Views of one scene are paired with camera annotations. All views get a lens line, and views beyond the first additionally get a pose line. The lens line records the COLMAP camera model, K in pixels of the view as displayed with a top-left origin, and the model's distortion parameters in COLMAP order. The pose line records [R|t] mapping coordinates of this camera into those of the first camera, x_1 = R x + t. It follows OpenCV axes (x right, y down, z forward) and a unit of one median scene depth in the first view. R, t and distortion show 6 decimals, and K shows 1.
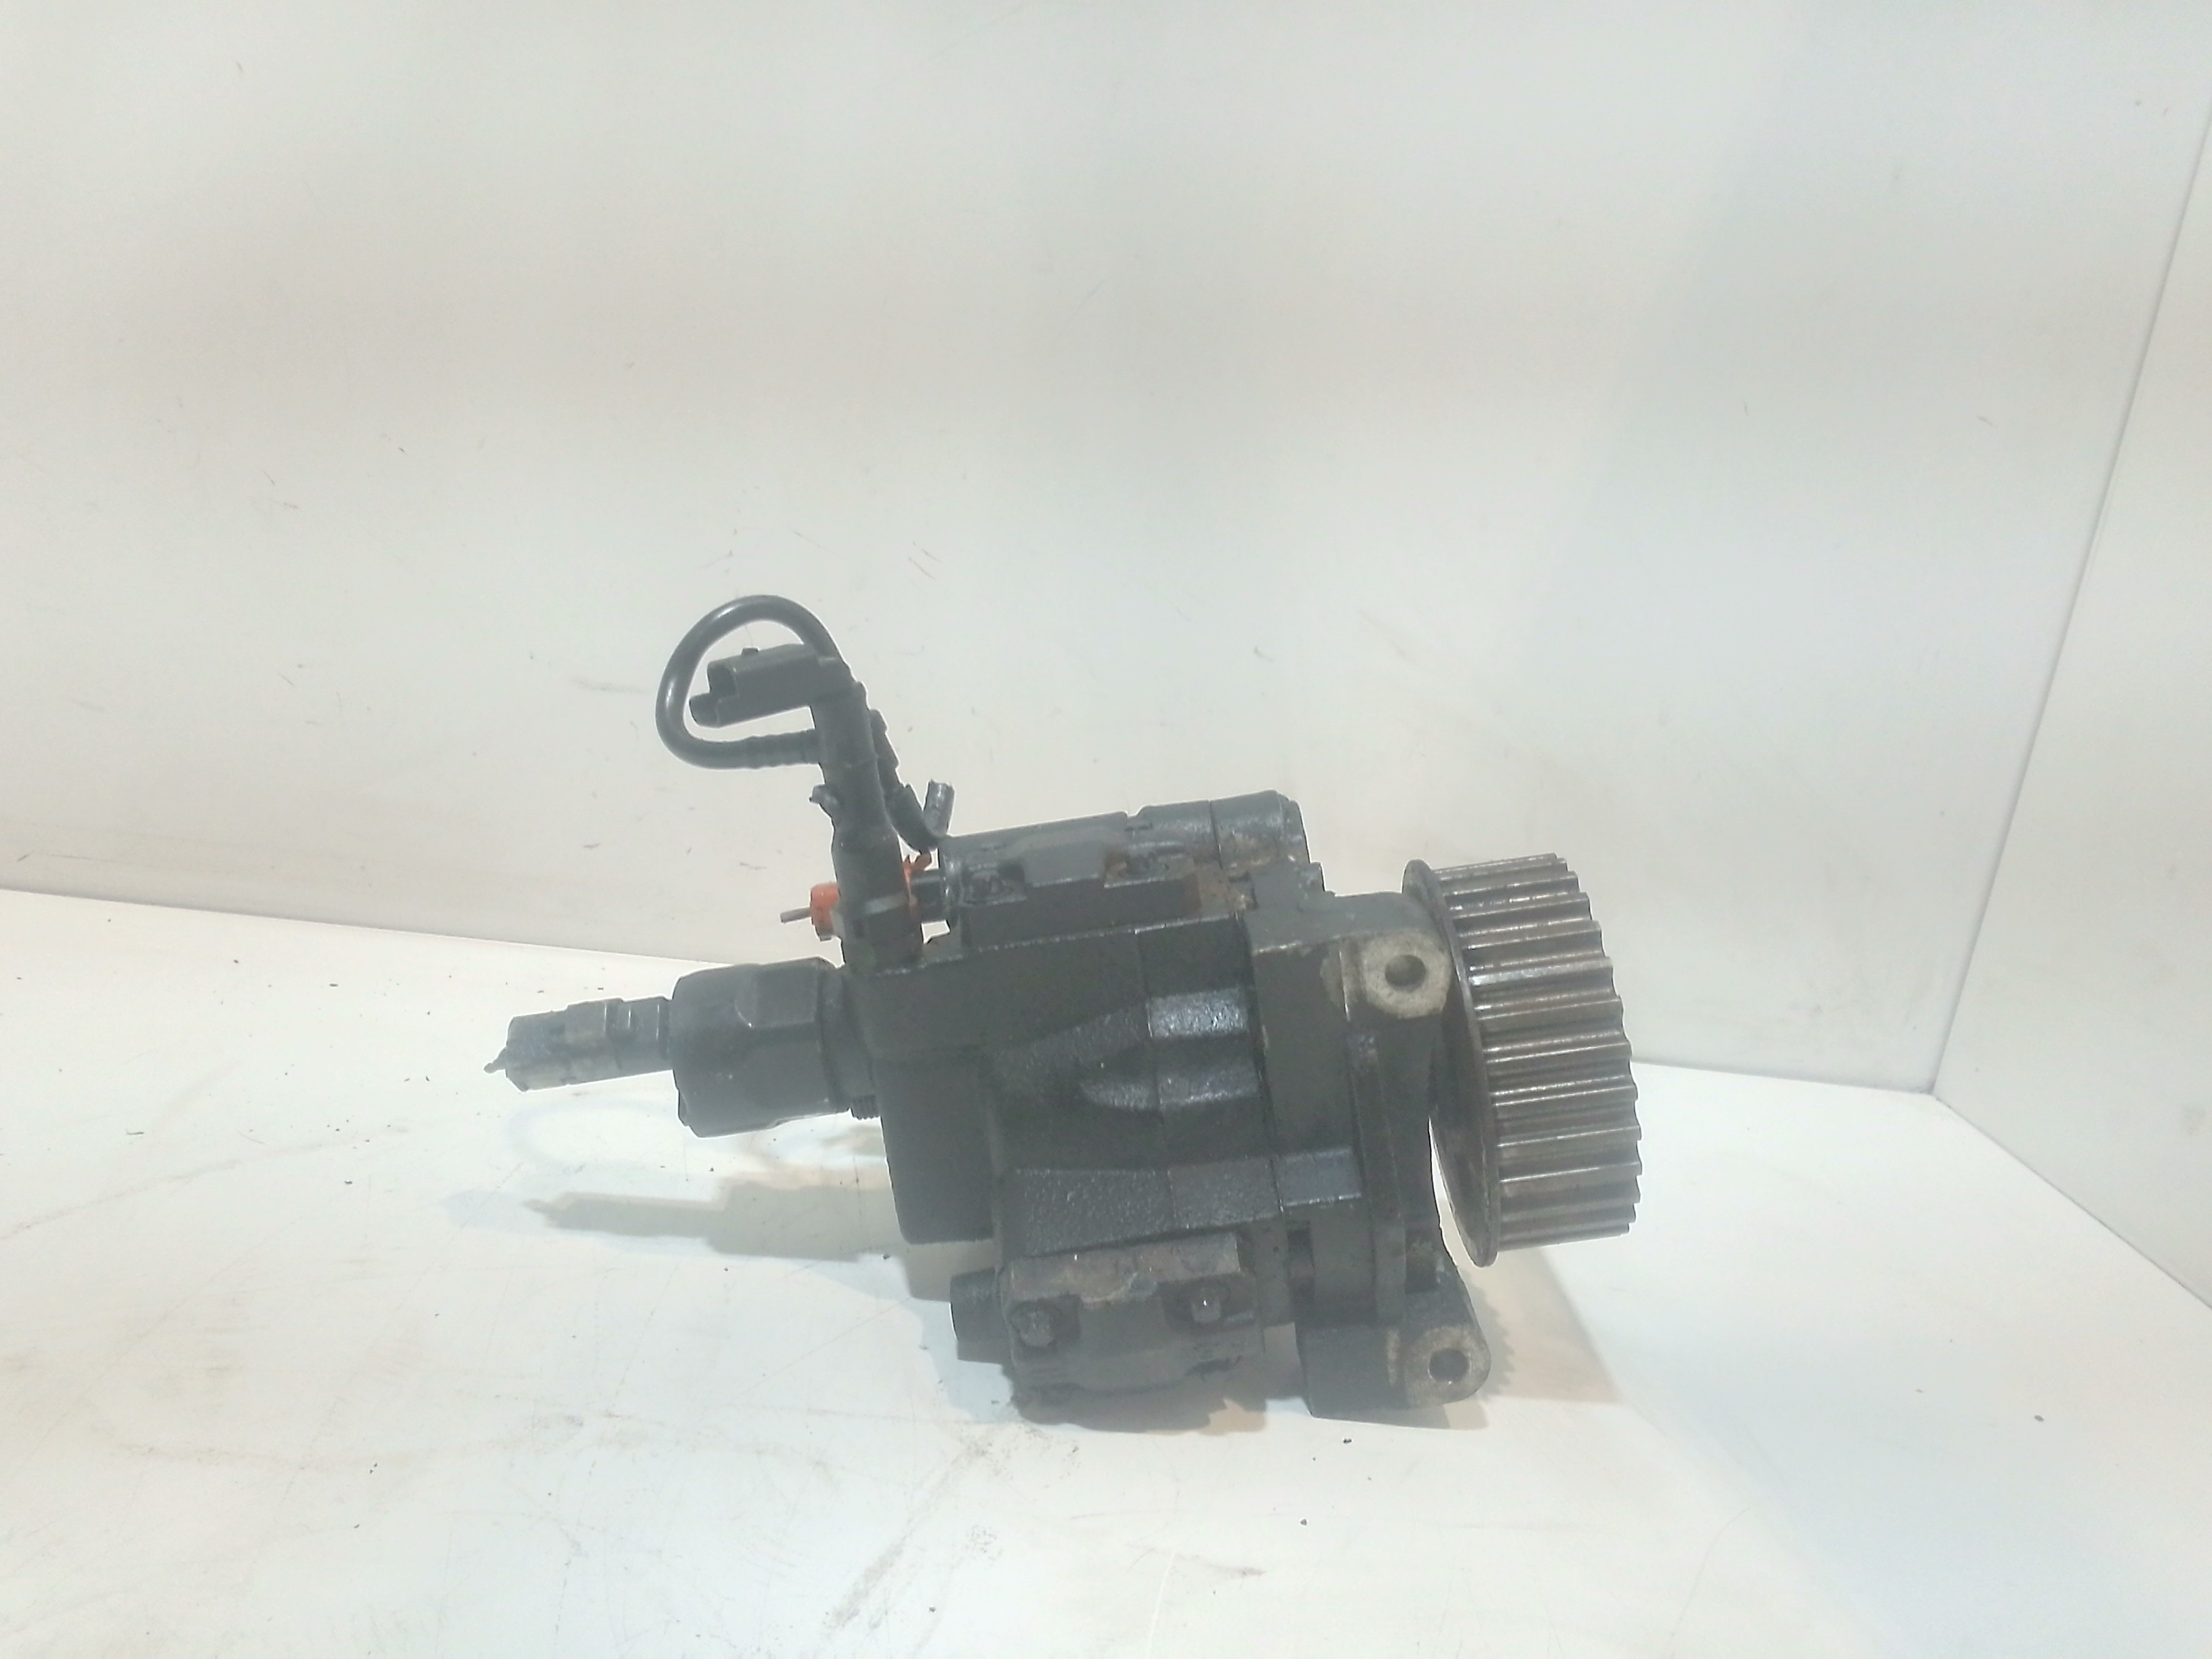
lens RADIAL K [[1746.2, 0, 1112.4], [0, 1746.2, 811.0], [0, 0, 1]] dist [0.057456, -0.096675]
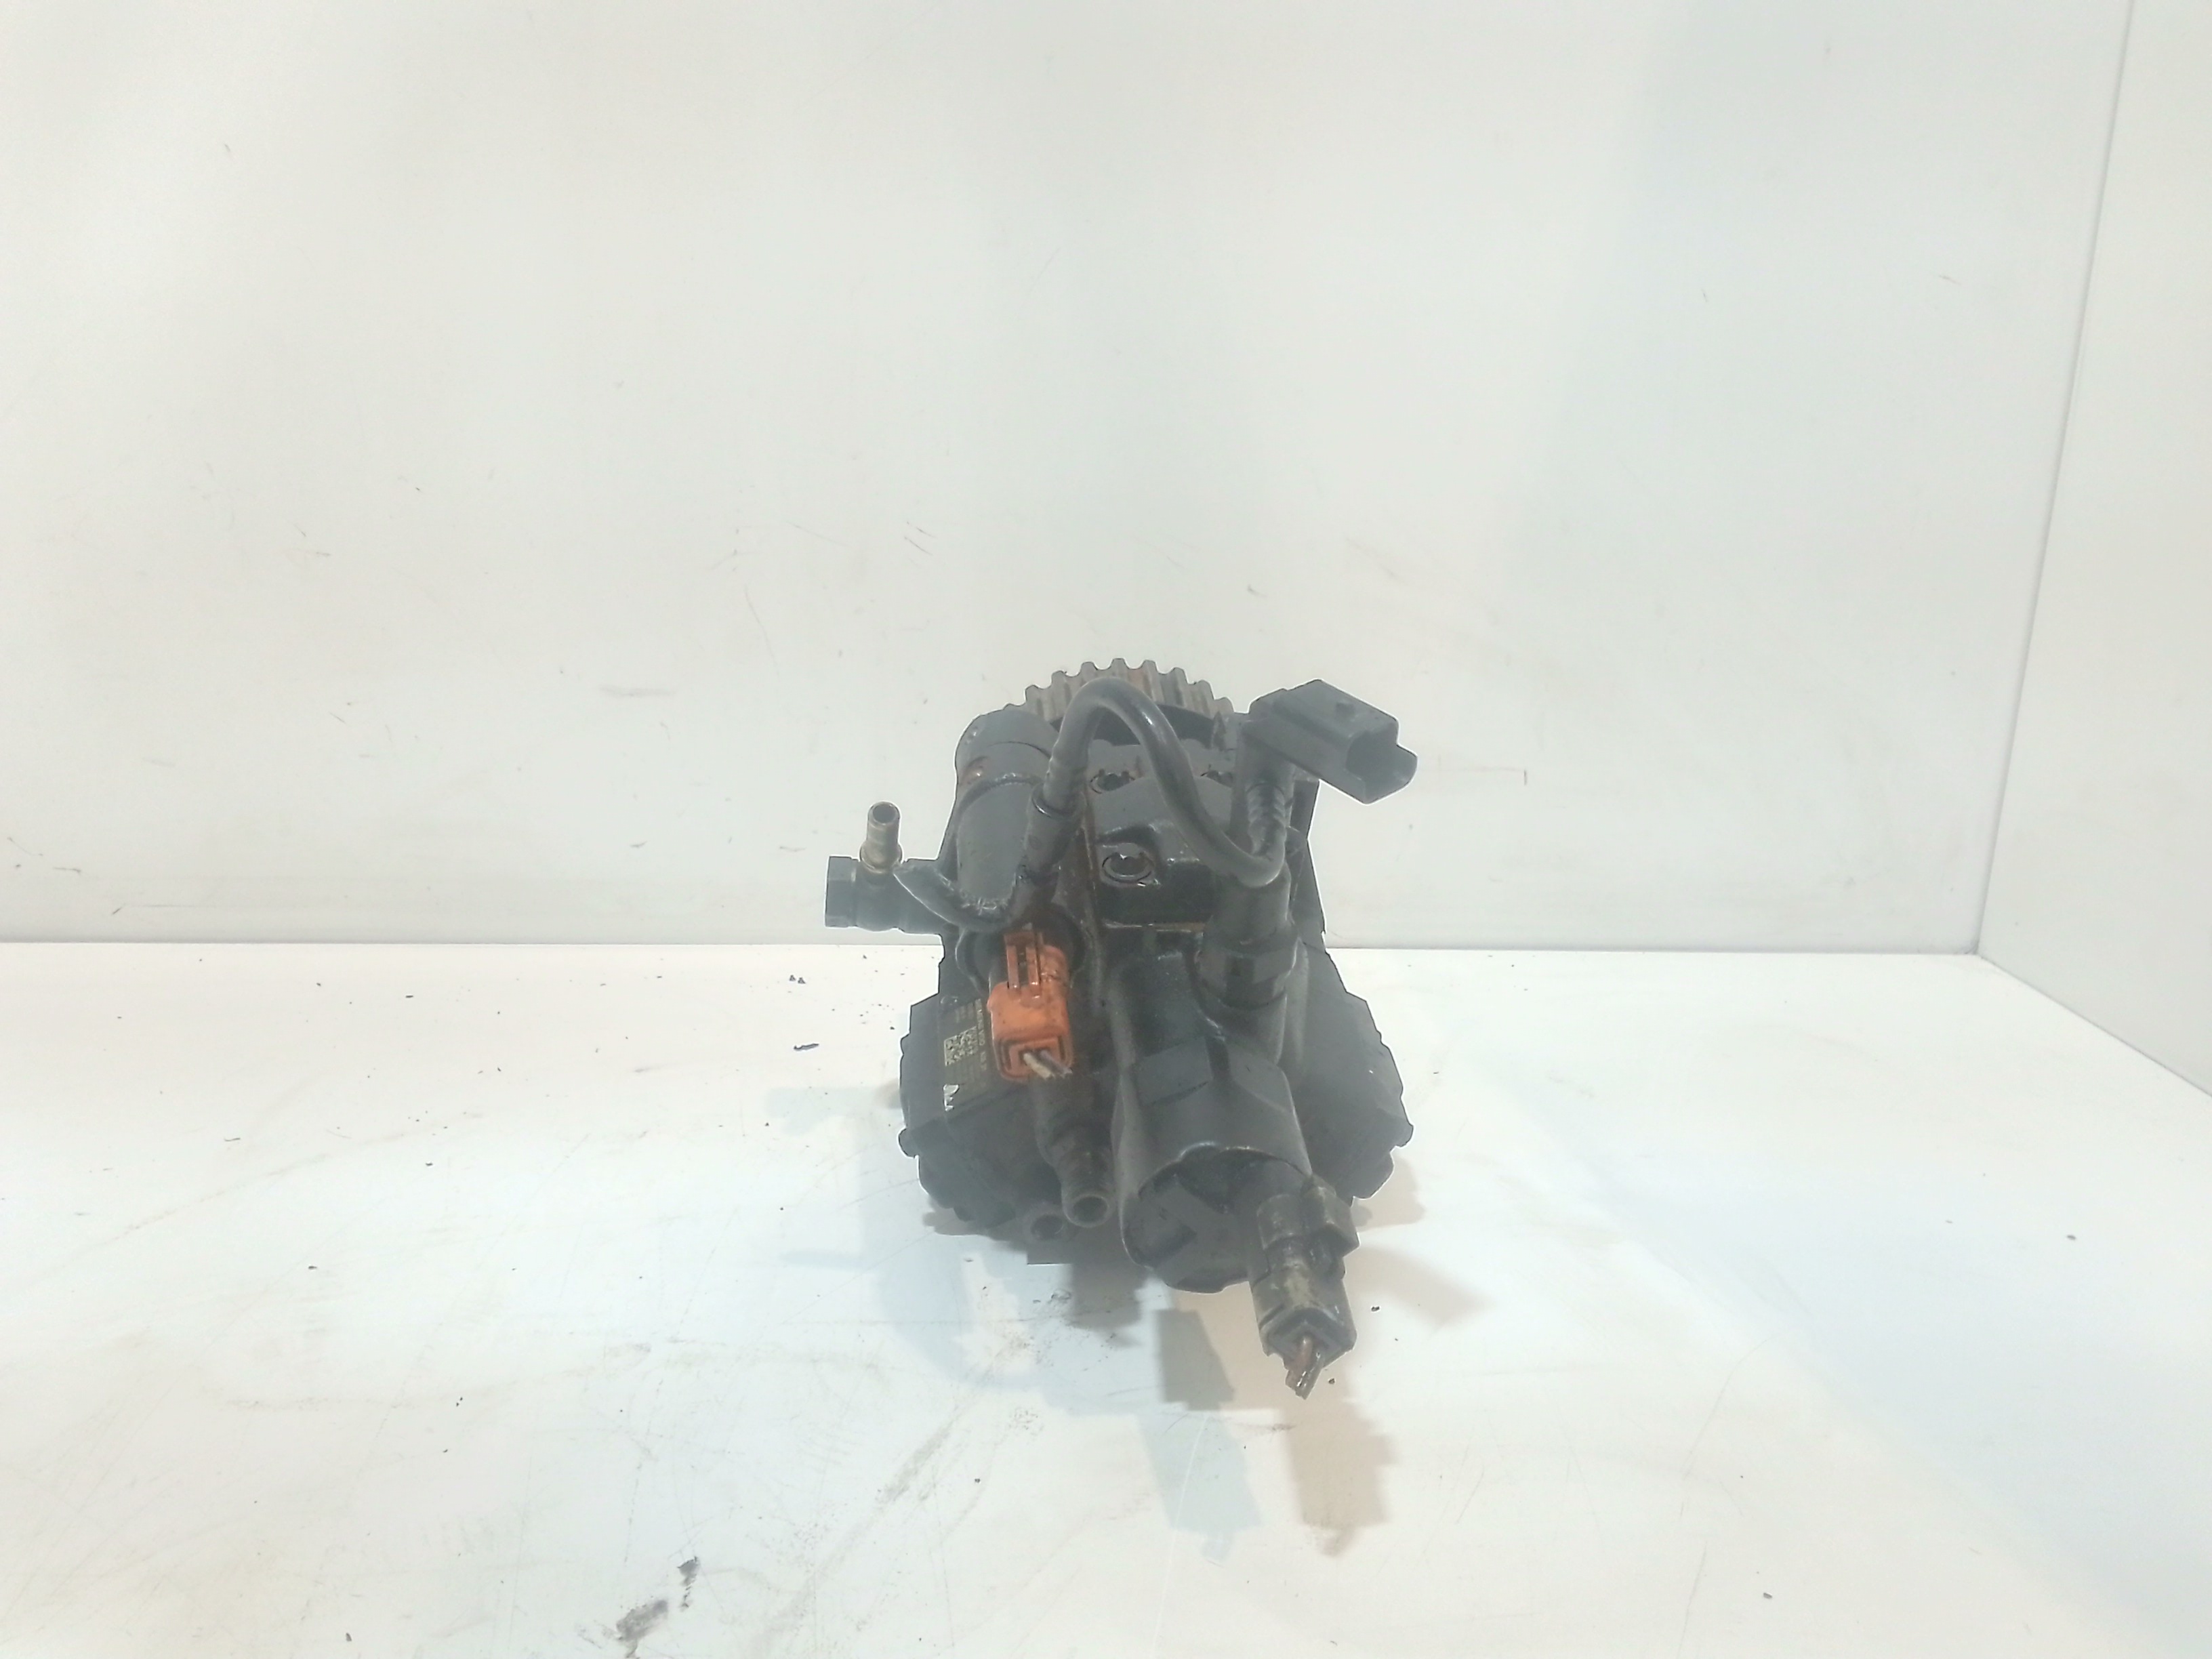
lens RADIAL K [[1746.2, 0, 1109.9], [0, 1746.2, 809.0], [0, 0, 1]] dist [0.057456, -0.096675]
pose [[0.992698, -0.107830, -0.054073, 0.071678], [0.107860, 0.994163, -0.002382, 0.052578], [0.054015, -0.003468, 0.998534, -0.056277]]
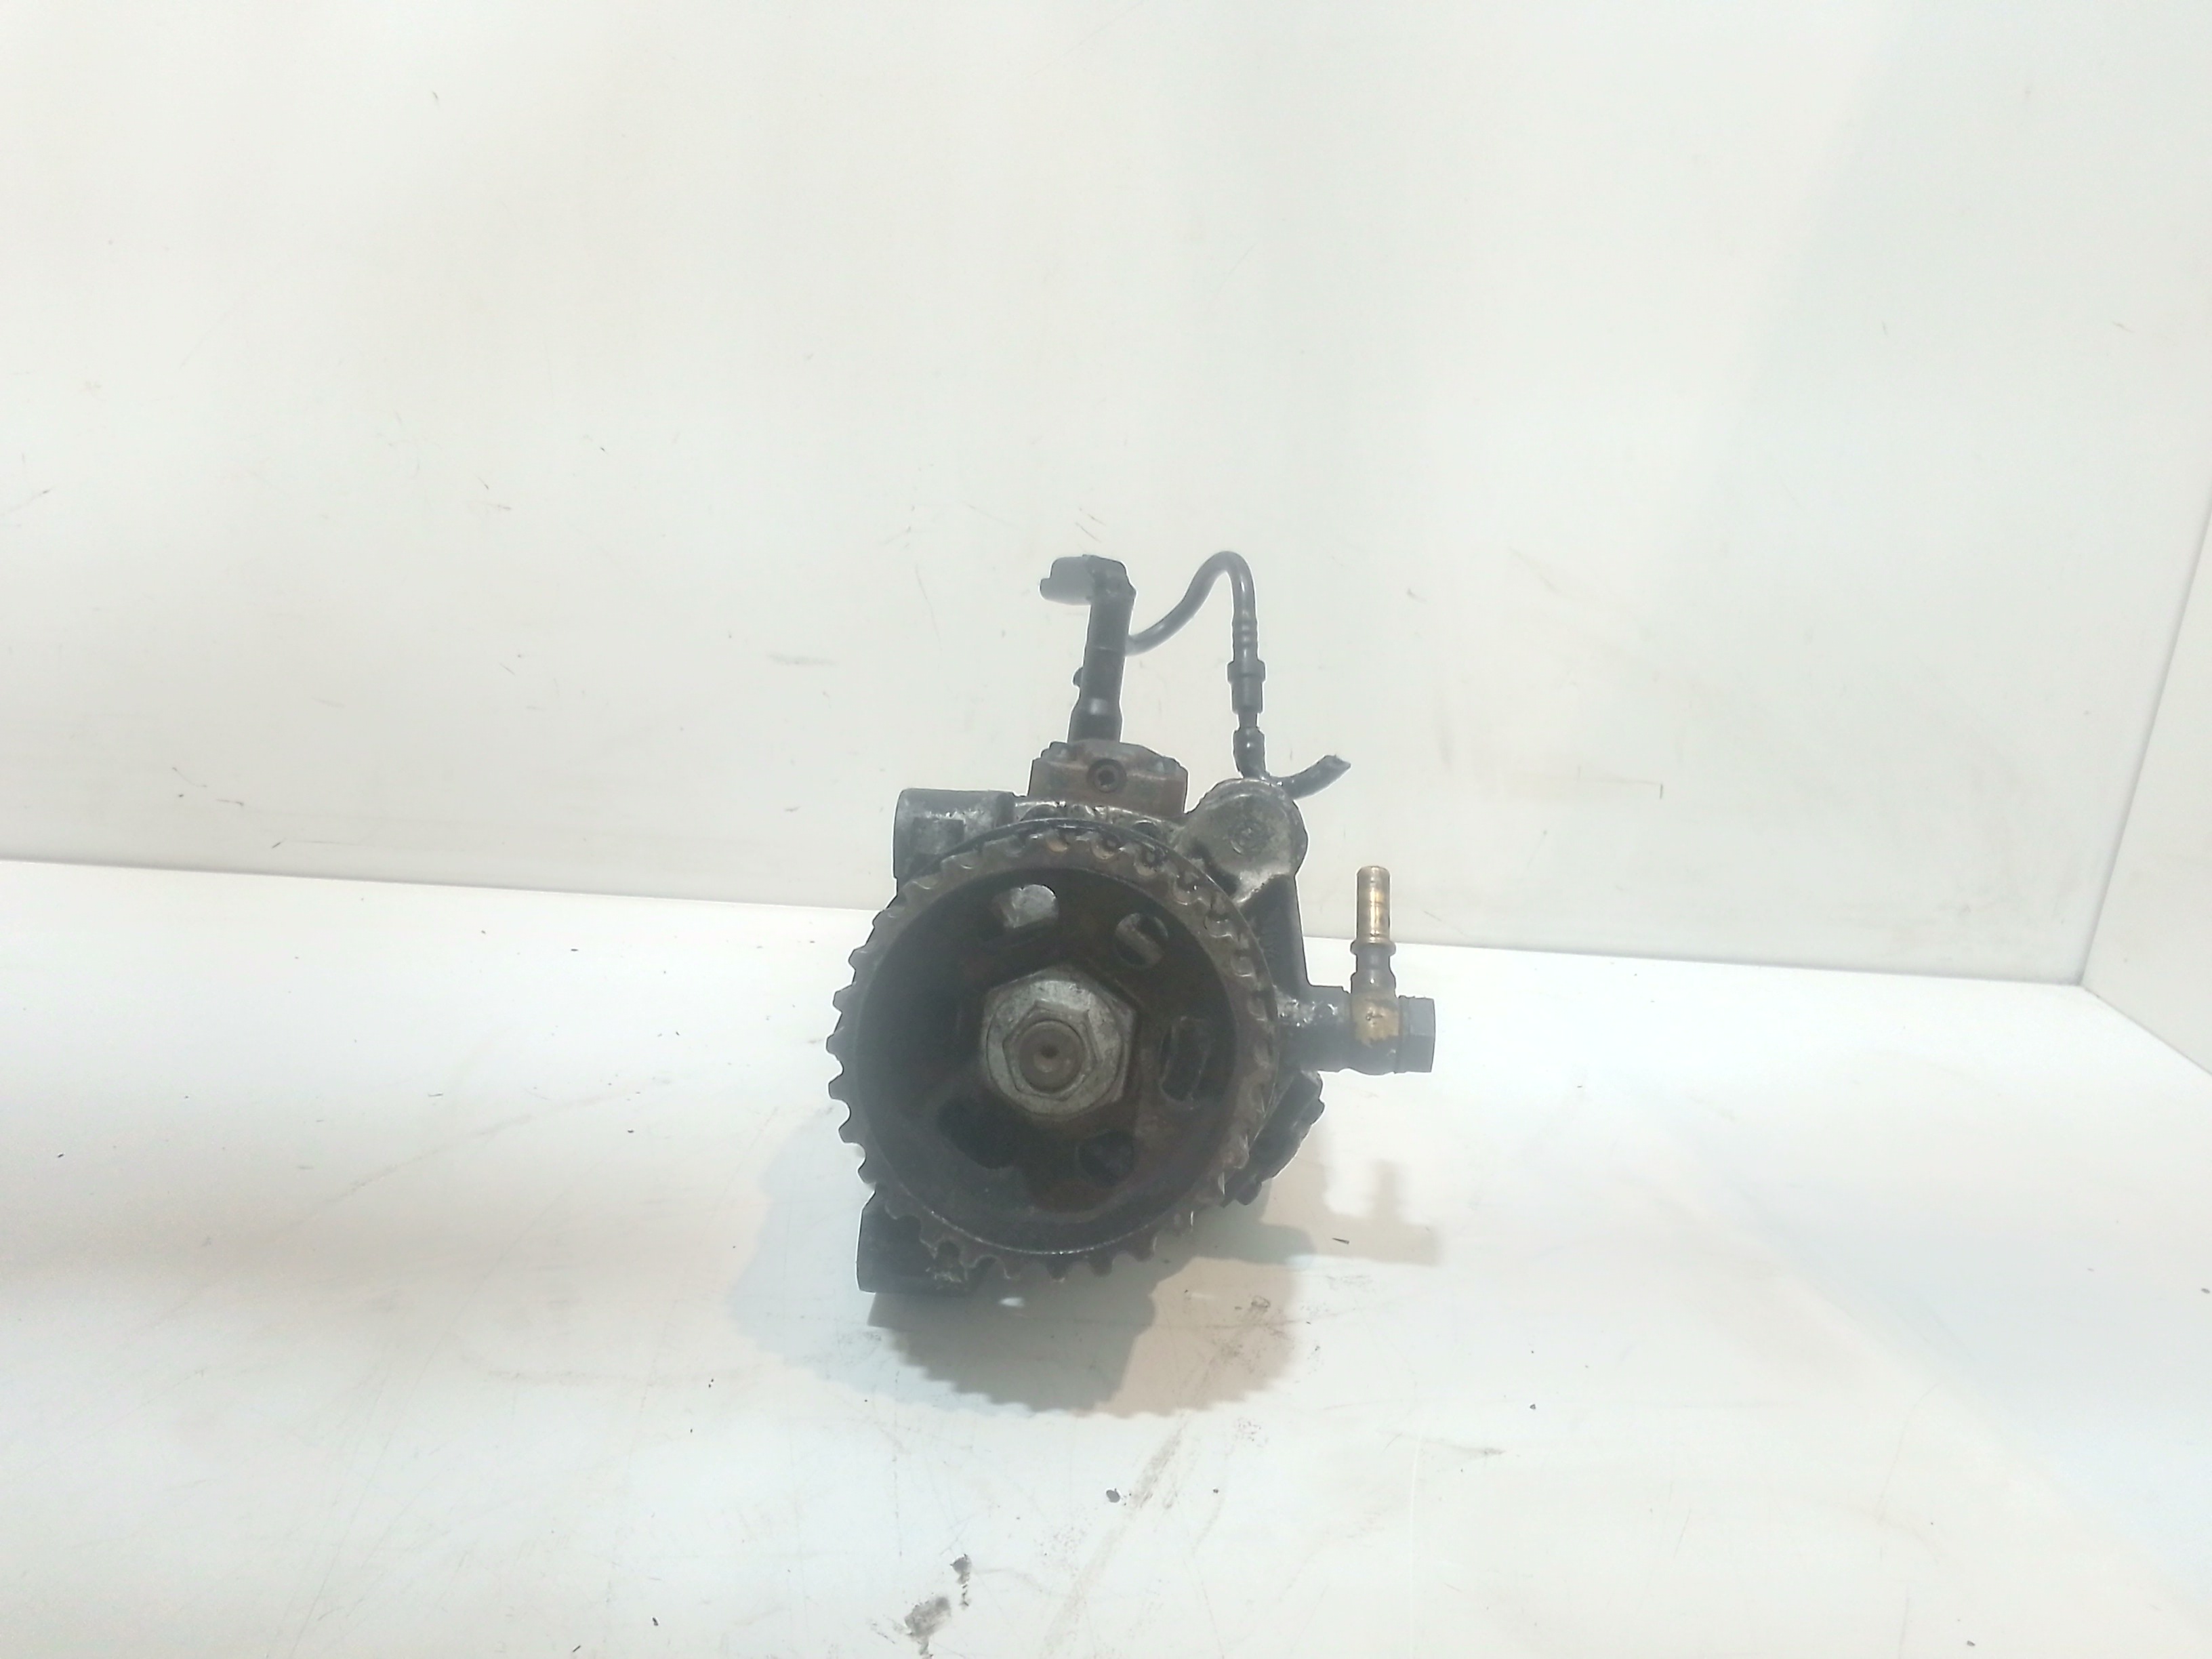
lens RADIAL K [[1746.2, 0, 1111.0], [0, 1746.2, 812.9], [0, 0, 1]] dist [0.057456, -0.096675]
pose [[0.997653, -0.047055, -0.049734, -0.083520], [0.049454, 0.997615, 0.048160, -0.033015], [0.047349, -0.050507, 0.997601, -0.092856]]
